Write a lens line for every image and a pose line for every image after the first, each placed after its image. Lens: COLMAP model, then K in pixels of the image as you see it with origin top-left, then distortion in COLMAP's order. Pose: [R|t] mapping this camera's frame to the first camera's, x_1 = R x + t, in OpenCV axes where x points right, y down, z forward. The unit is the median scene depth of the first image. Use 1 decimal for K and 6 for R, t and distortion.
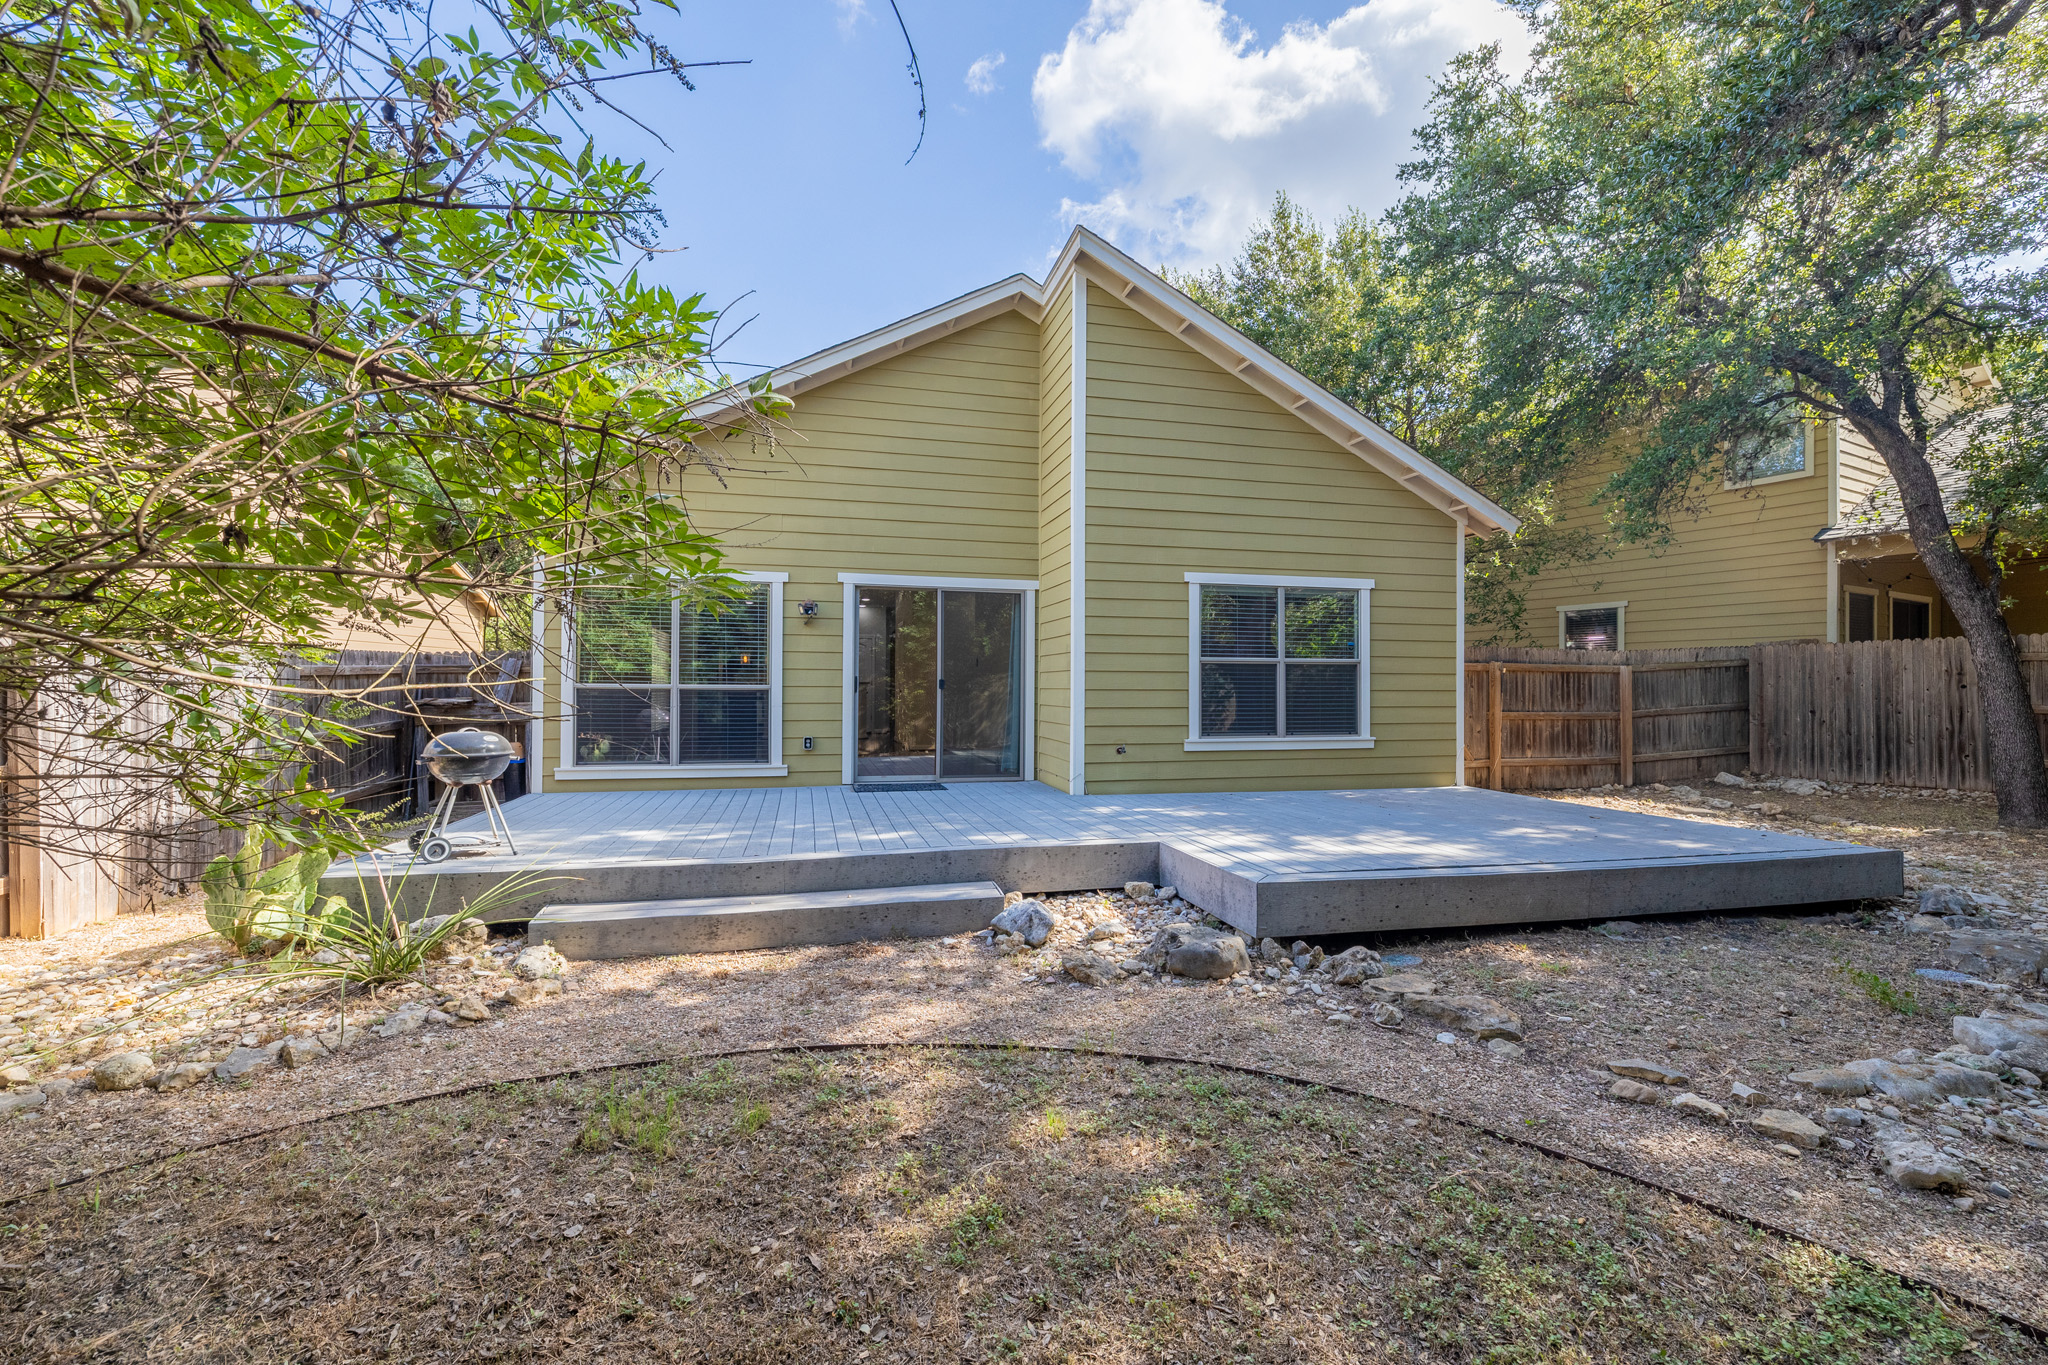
lens RADIAL K [[903.4, 0, 1024.0], [0, 903.4, 682.5], [0, 0, 1]] dist [0.000973, 0.000156]
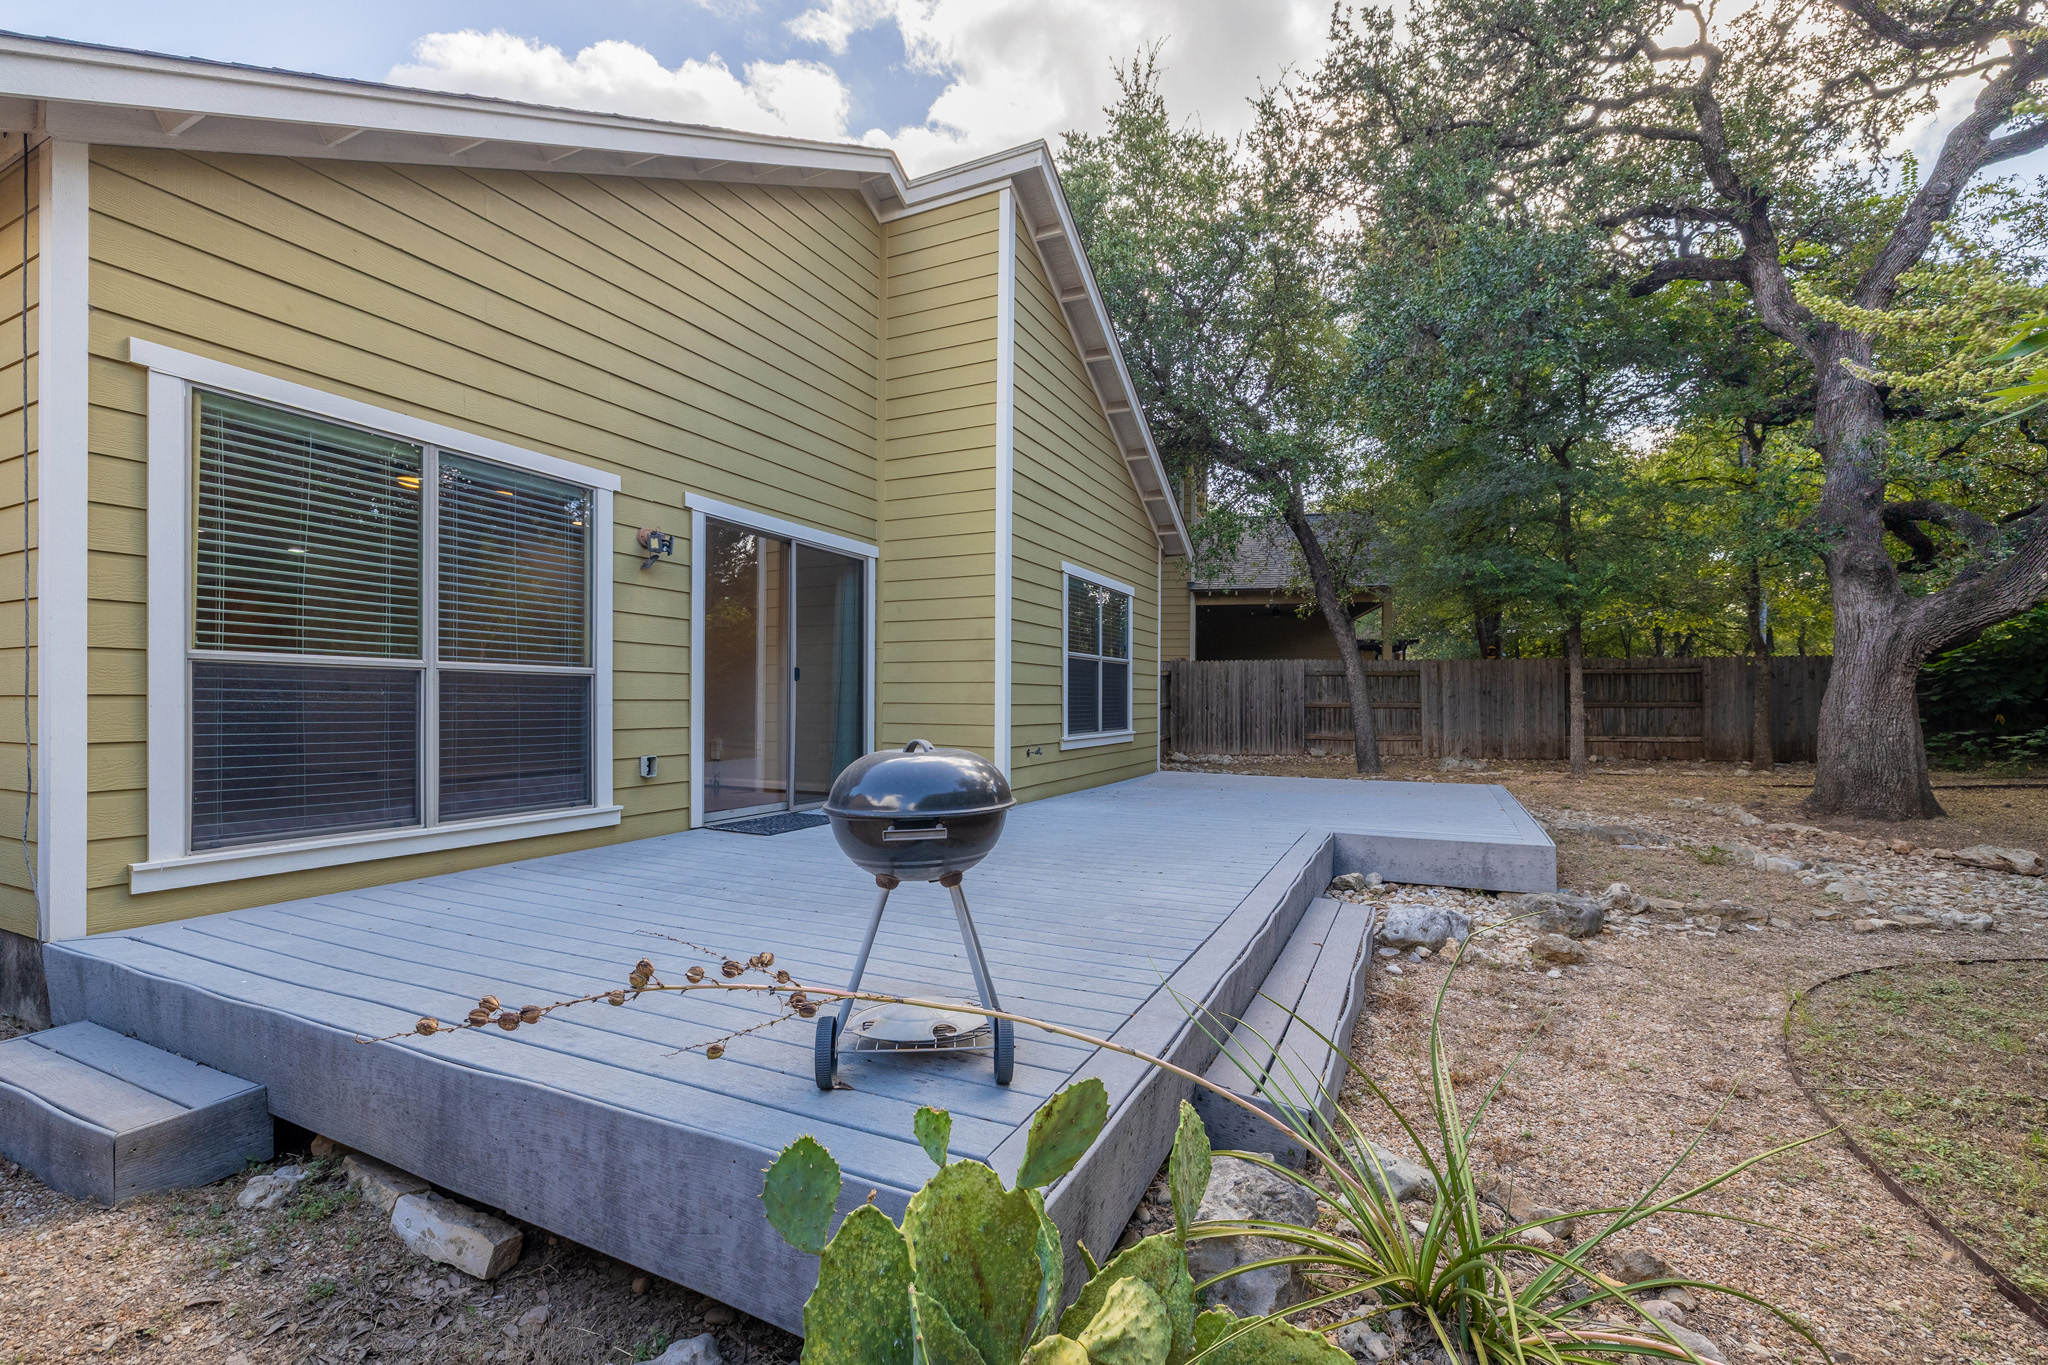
lens RADIAL K [[864.9, 0, 1024.0], [0, 864.9, 682.5], [0, 0, 1]] dist [-0.000198, -0.000022]
pose [[0.653072, 0.015971, 0.757127, -0.506757], [-0.012878, 0.999867, -0.009983, 0.014168], [-0.757186, -0.003231, 0.653191, 0.431143]]
